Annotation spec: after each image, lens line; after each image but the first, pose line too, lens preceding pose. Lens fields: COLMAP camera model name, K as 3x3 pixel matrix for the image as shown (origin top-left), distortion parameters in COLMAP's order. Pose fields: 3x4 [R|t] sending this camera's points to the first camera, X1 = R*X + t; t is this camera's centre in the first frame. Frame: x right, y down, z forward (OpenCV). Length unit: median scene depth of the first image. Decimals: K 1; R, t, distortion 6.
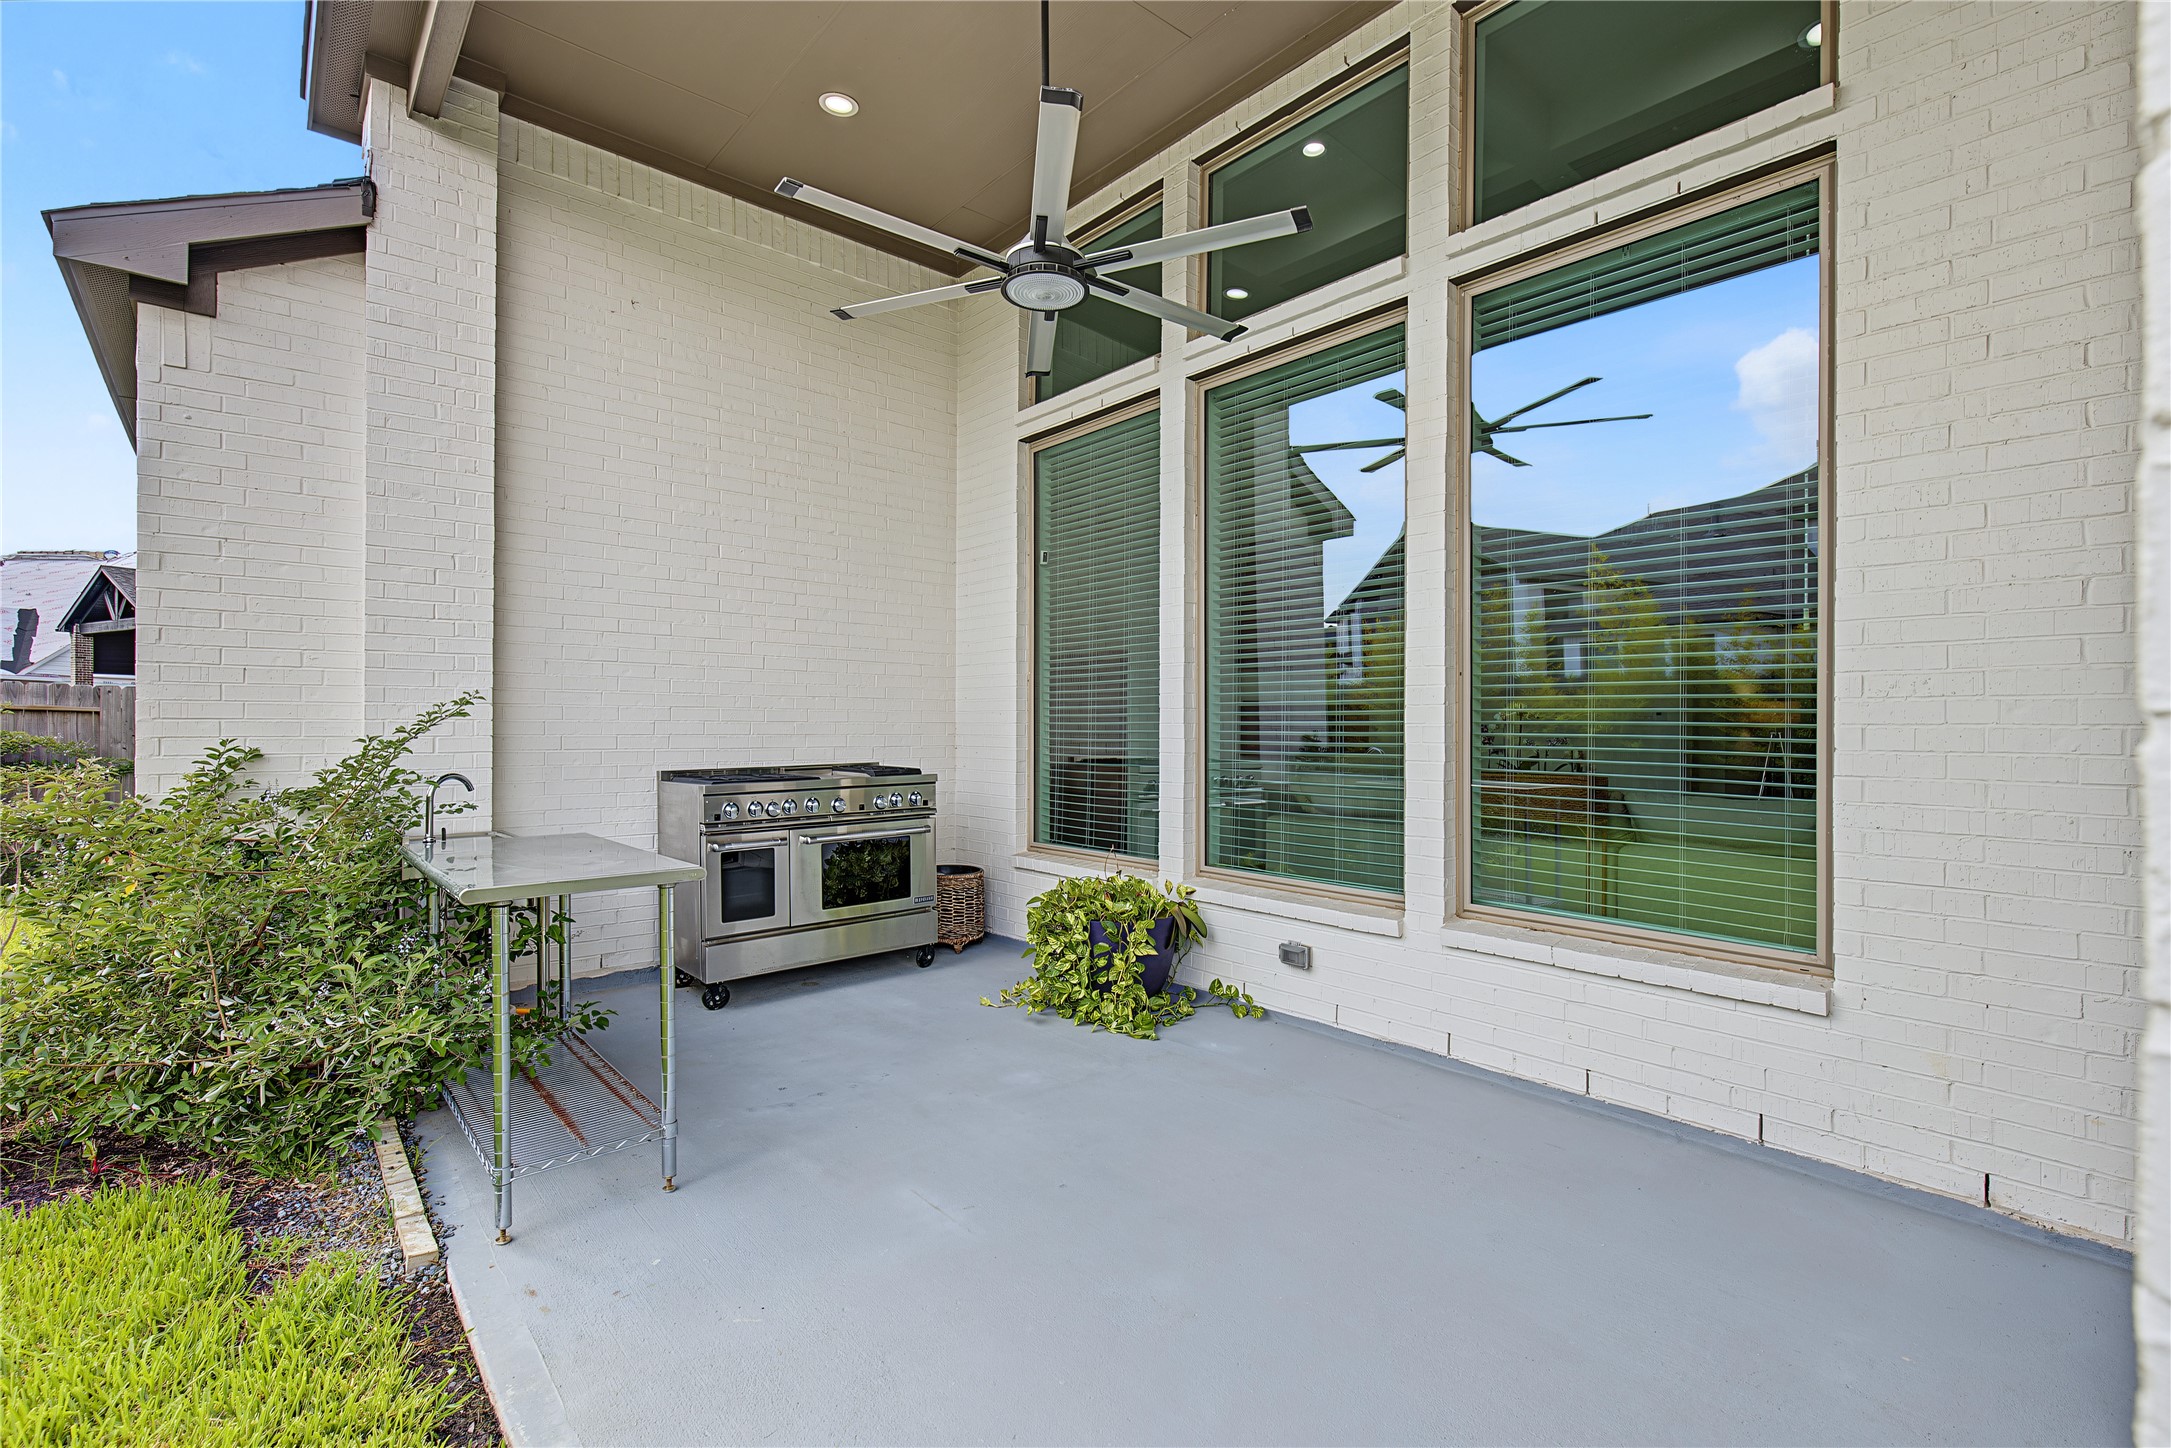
lens RADIAL K [[983.8, 0, 1078.9], [0, 983.8, 719.6], [0, 0, 1]] dist [-0.000691, -0.000316]
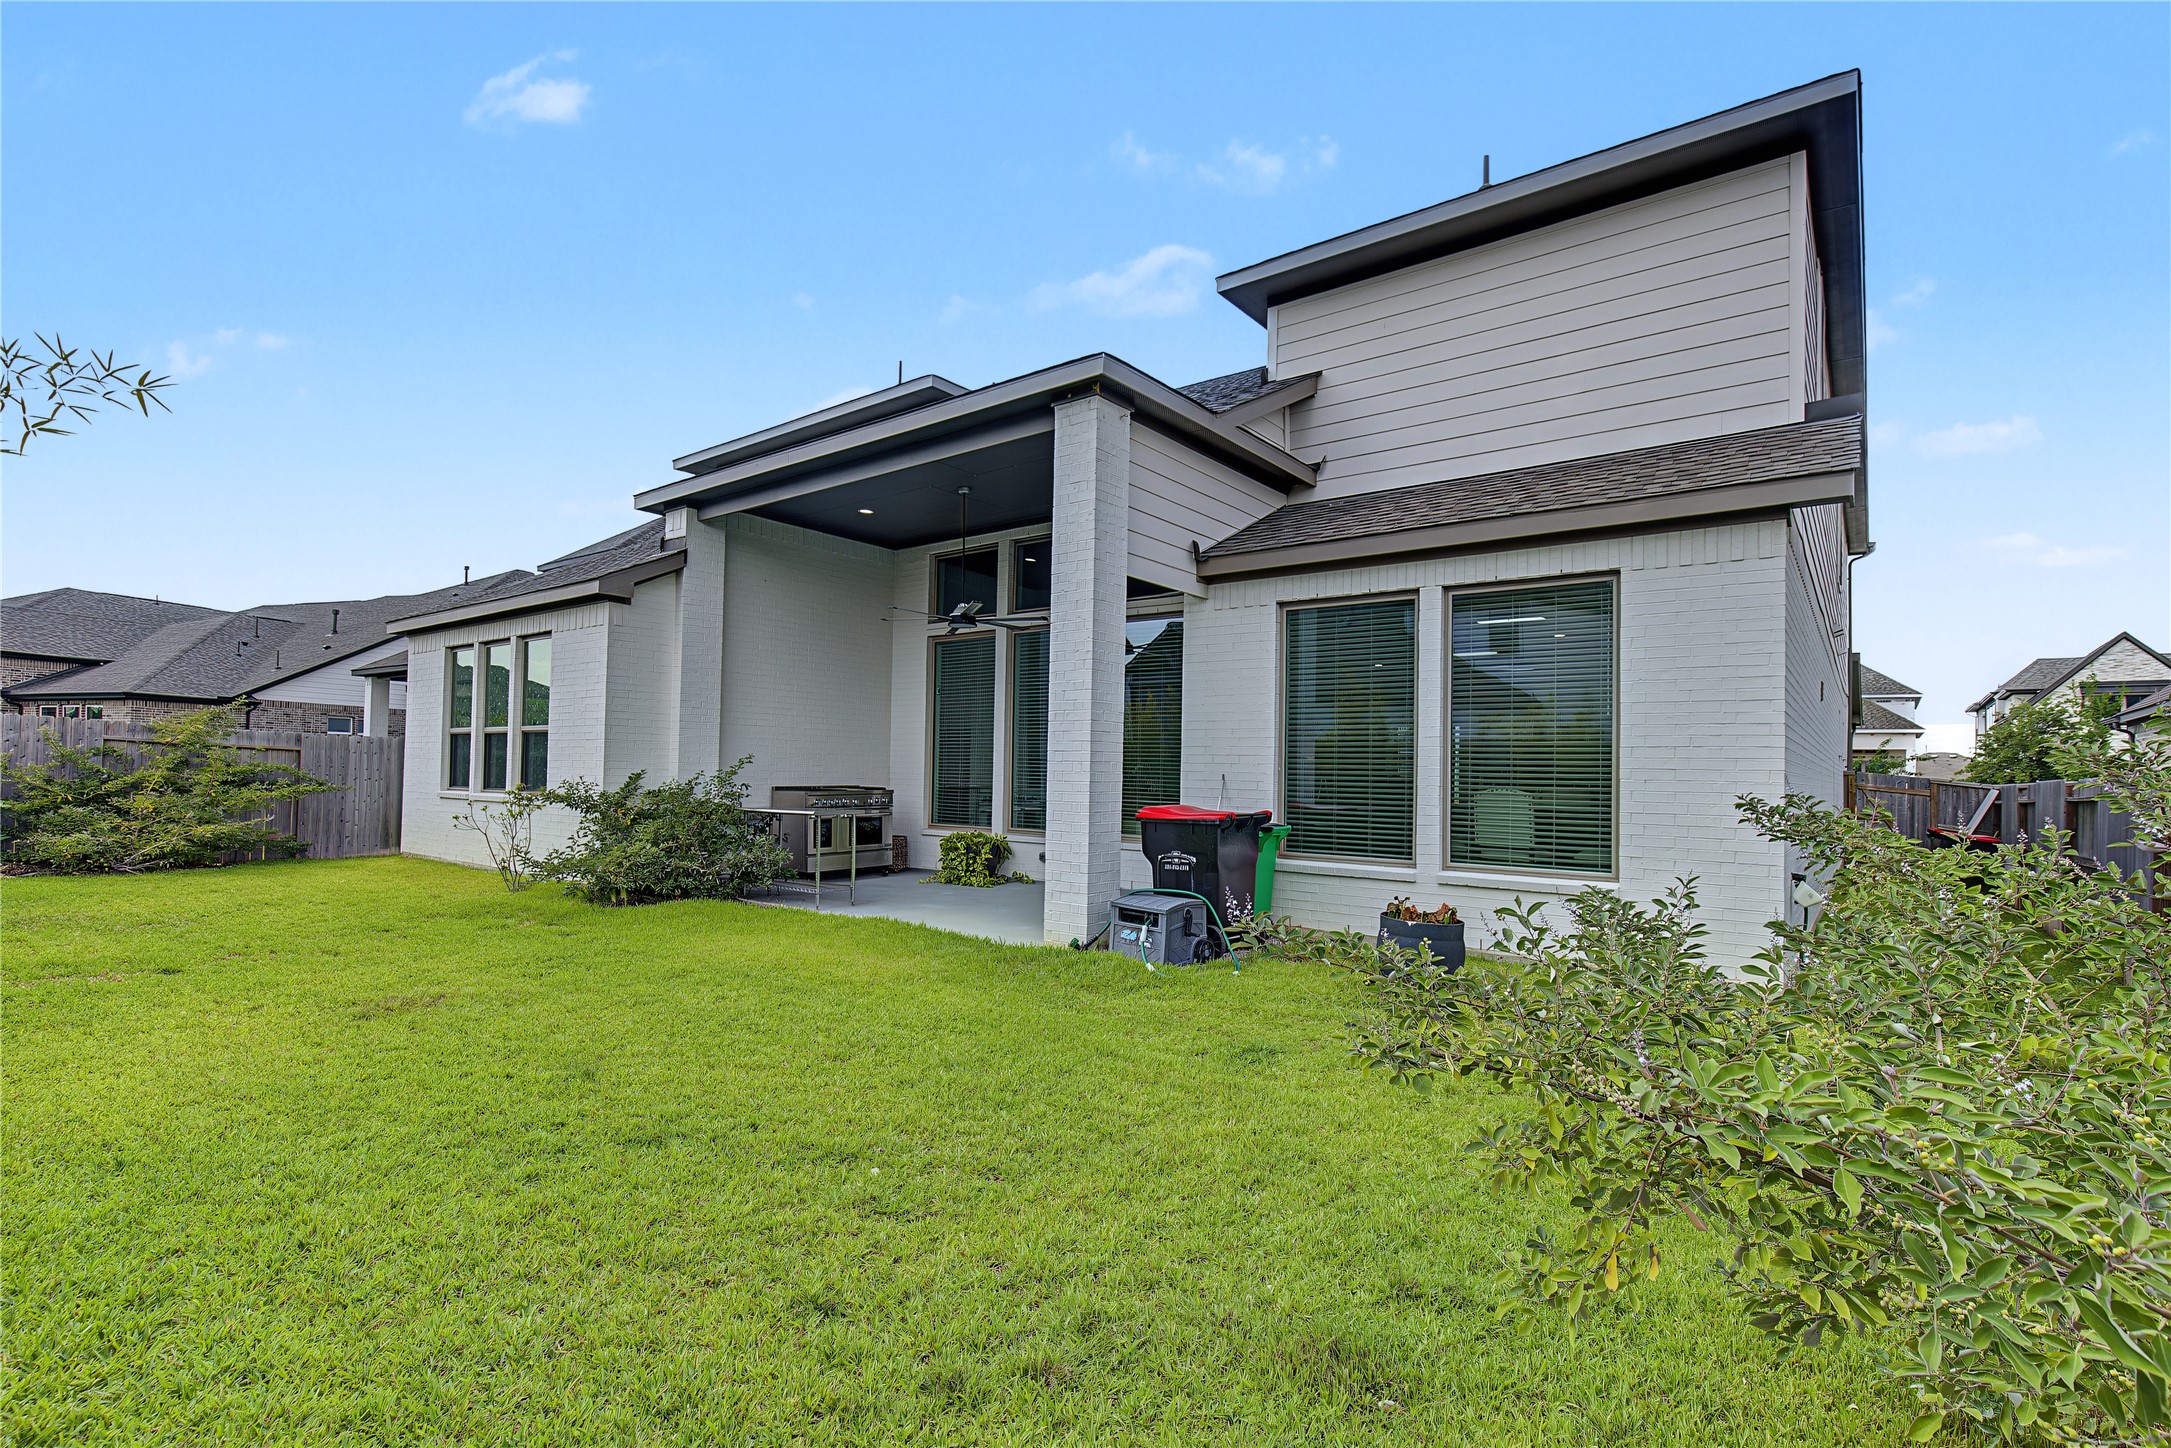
lens RADIAL K [[983.8, 0, 1071.9], [0, 983.8, 729.2], [0, 0, 1]] dist [-0.000691, -0.000316]
pose [[0.983584, 0.023974, 0.178853, -0.176570], [-0.015586, 0.998718, -0.048158, 0.016766], [-0.179779, 0.044580, 0.982696, -1.527837]]
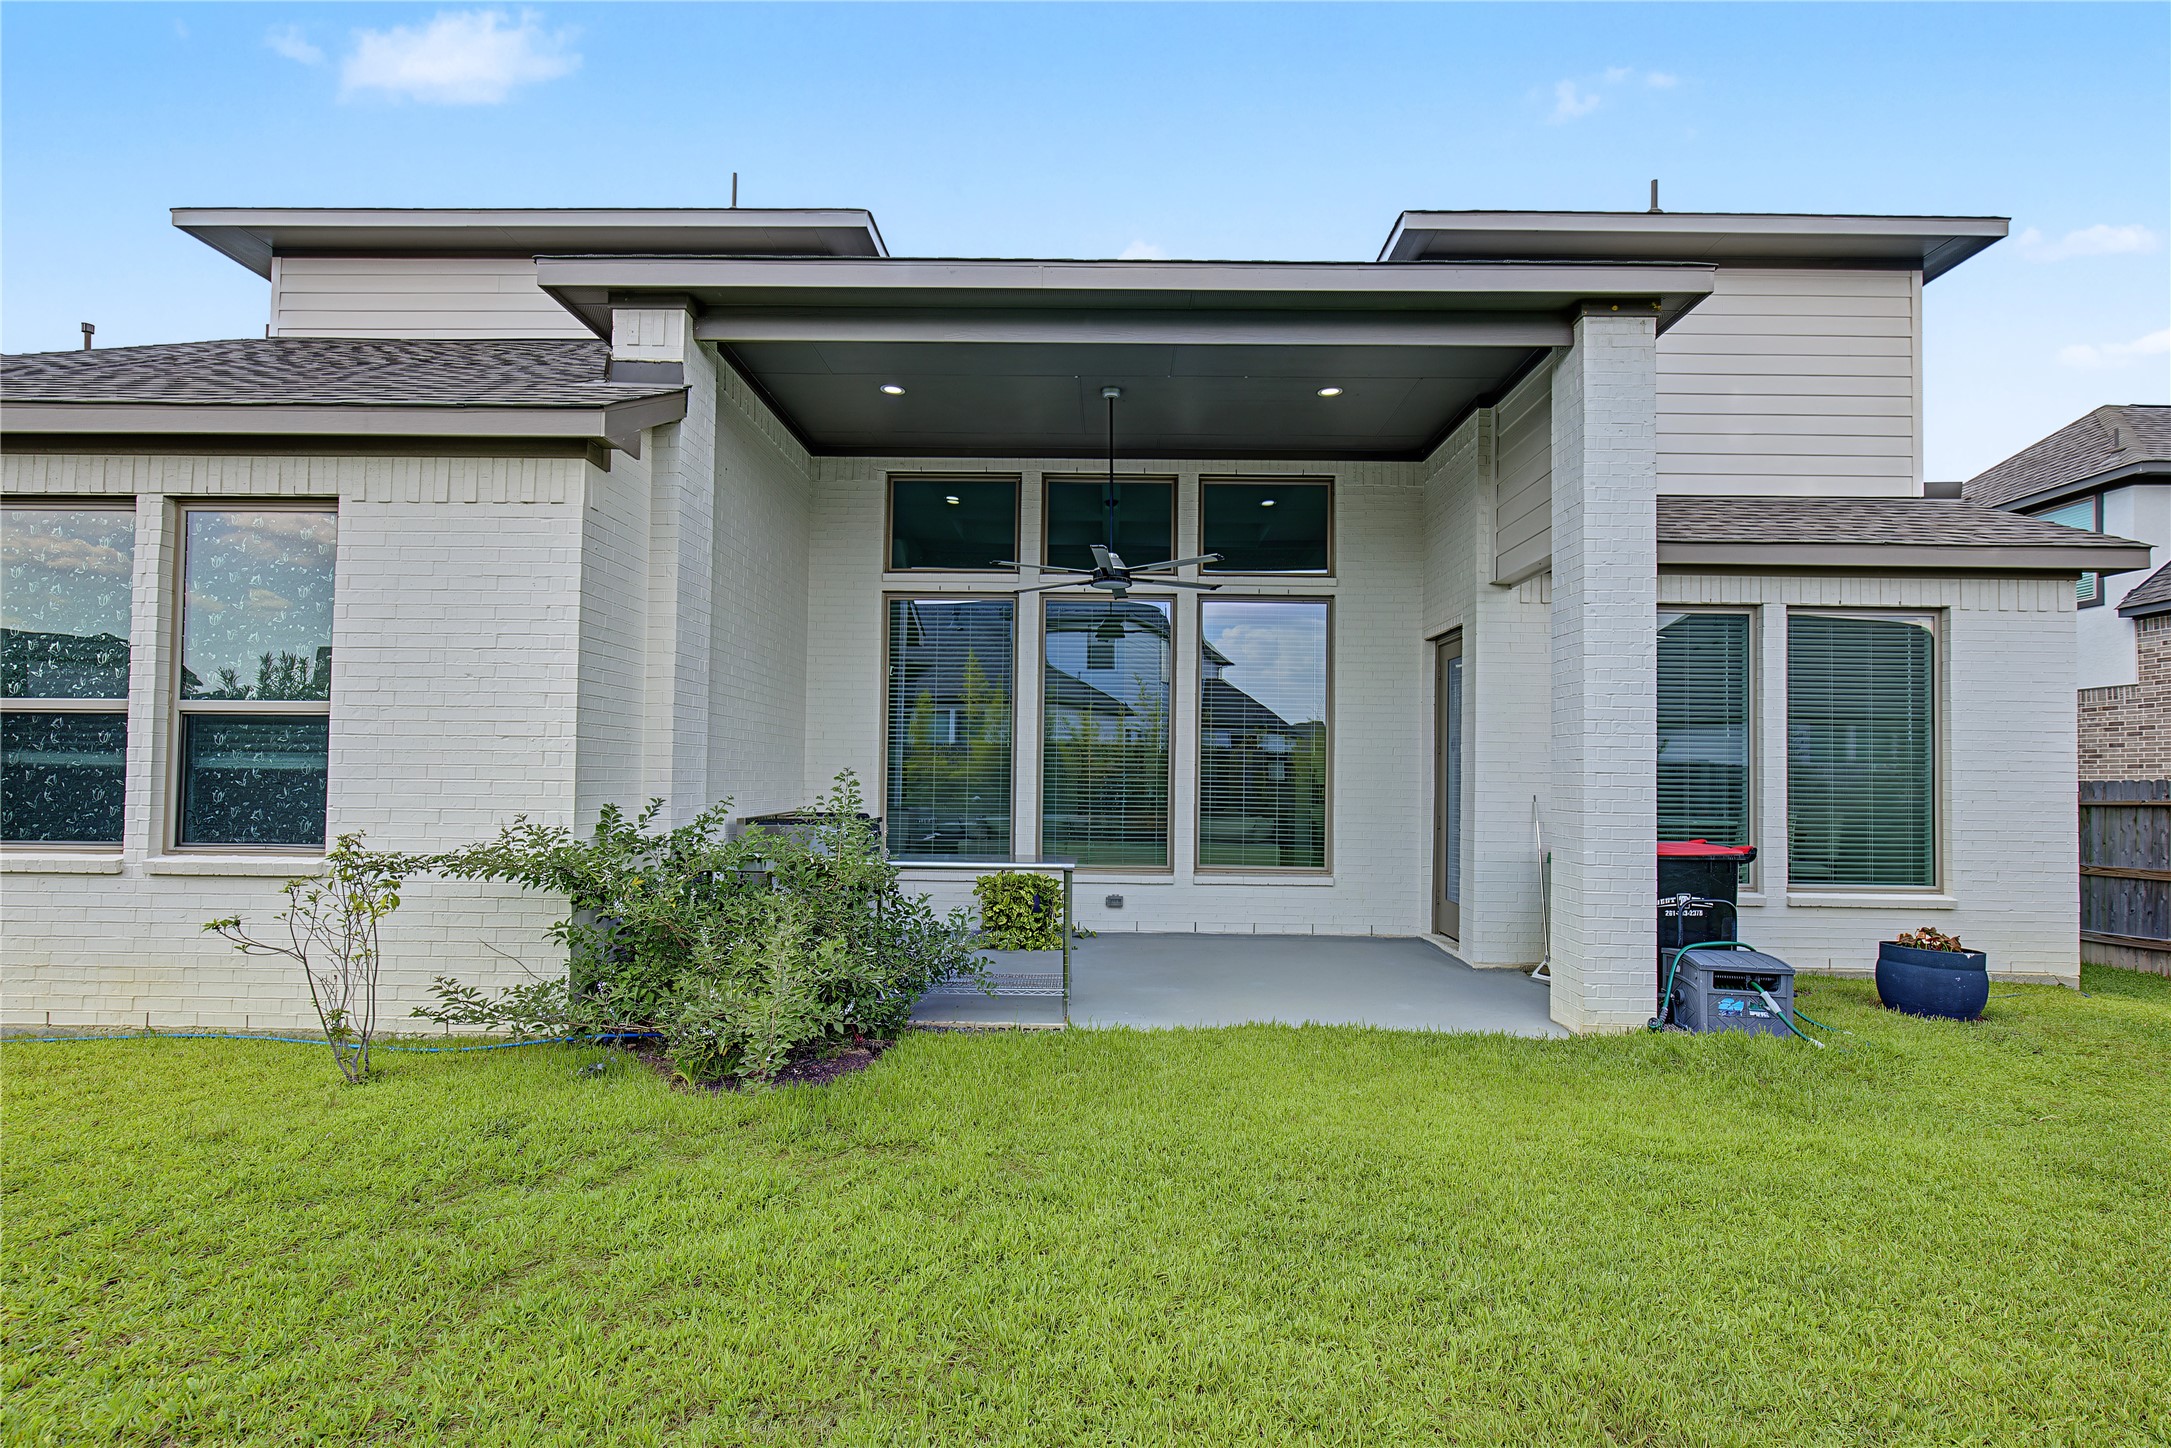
lens RADIAL K [[983.8, 0, 1090.7], [0, 983.8, 745.3], [0, 0, 1]] dist [-0.000691, -0.000316]
pose [[0.683991, 0.030799, 0.728840, -1.225184], [-0.011468, 0.999439, -0.031472, -0.013831], [-0.729401, 0.013168, 0.683960, -0.323348]]
